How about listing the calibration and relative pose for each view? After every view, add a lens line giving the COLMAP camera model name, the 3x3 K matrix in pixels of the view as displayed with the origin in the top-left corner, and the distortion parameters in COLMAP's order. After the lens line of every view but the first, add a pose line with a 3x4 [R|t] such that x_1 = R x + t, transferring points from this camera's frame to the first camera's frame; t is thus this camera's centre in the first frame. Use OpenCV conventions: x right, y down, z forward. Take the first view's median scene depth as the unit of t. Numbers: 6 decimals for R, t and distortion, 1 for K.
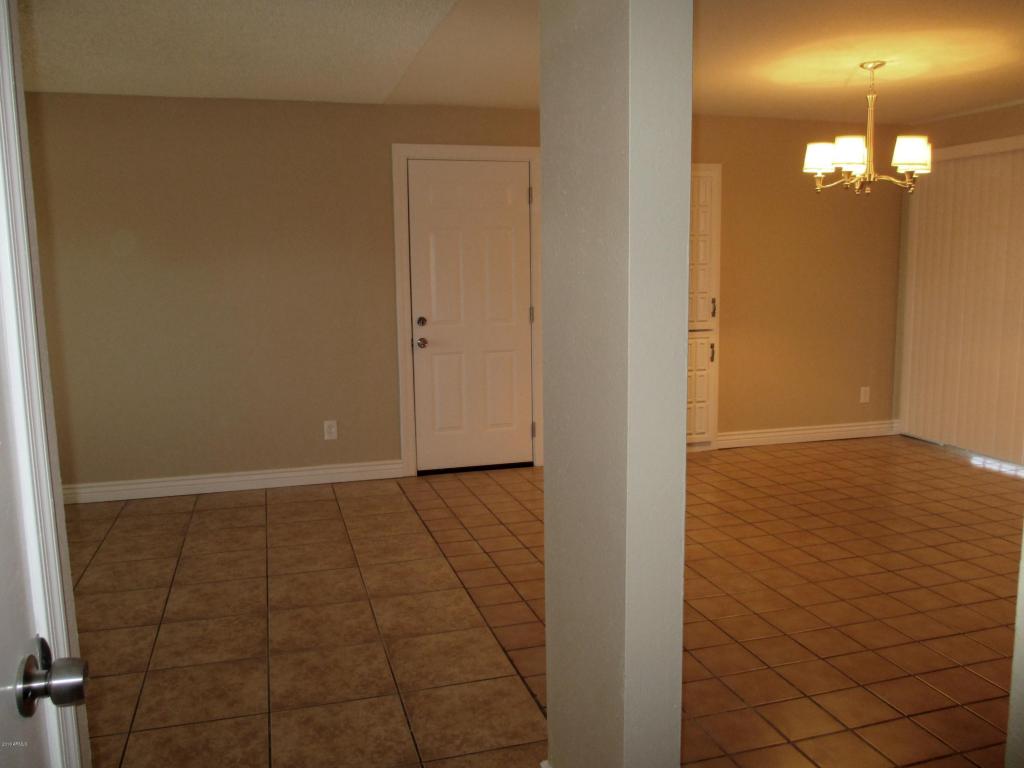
lens RADIAL K [[850.9, 0, 512.0], [0, 850.9, 384.0], [0, 0, 1]] dist [-0.032045, -0.001741]
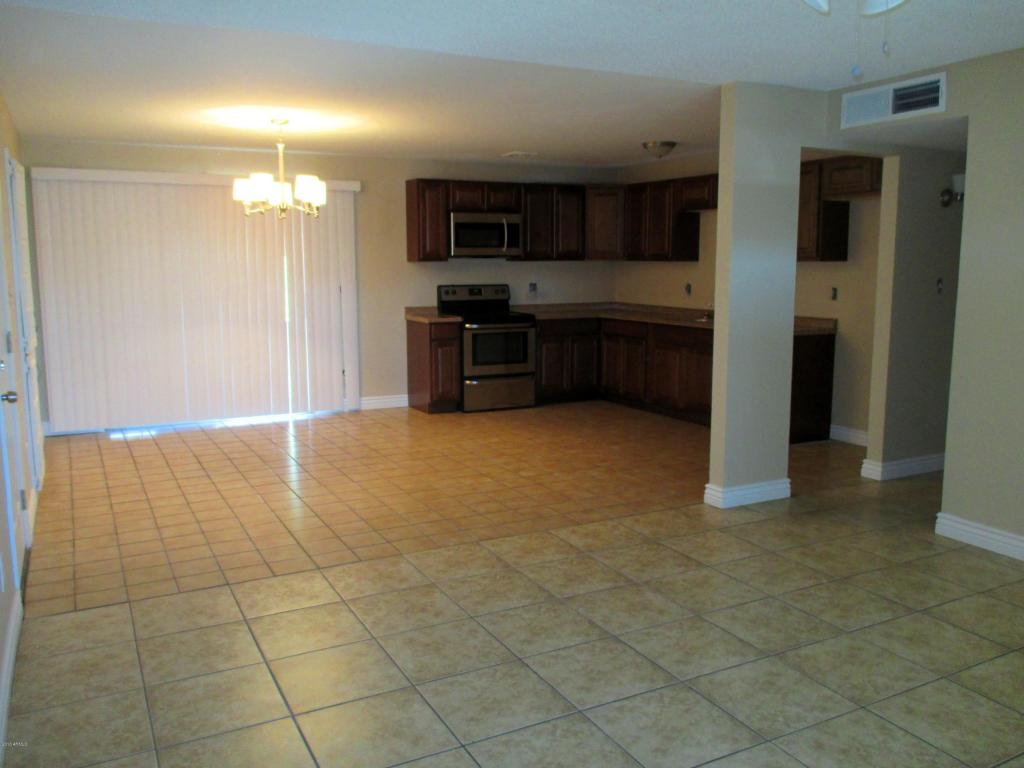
lens RADIAL K [[850.9, 0, 512.0], [0, 850.9, 384.0], [0, 0, 1]] dist [-0.032045, -0.001741]
pose [[-0.194836, -0.130340, 0.972137, -0.925636], [0.142430, 0.976866, 0.159520, -0.122750], [-0.970439, 0.169542, -0.171764, 0.870536]]
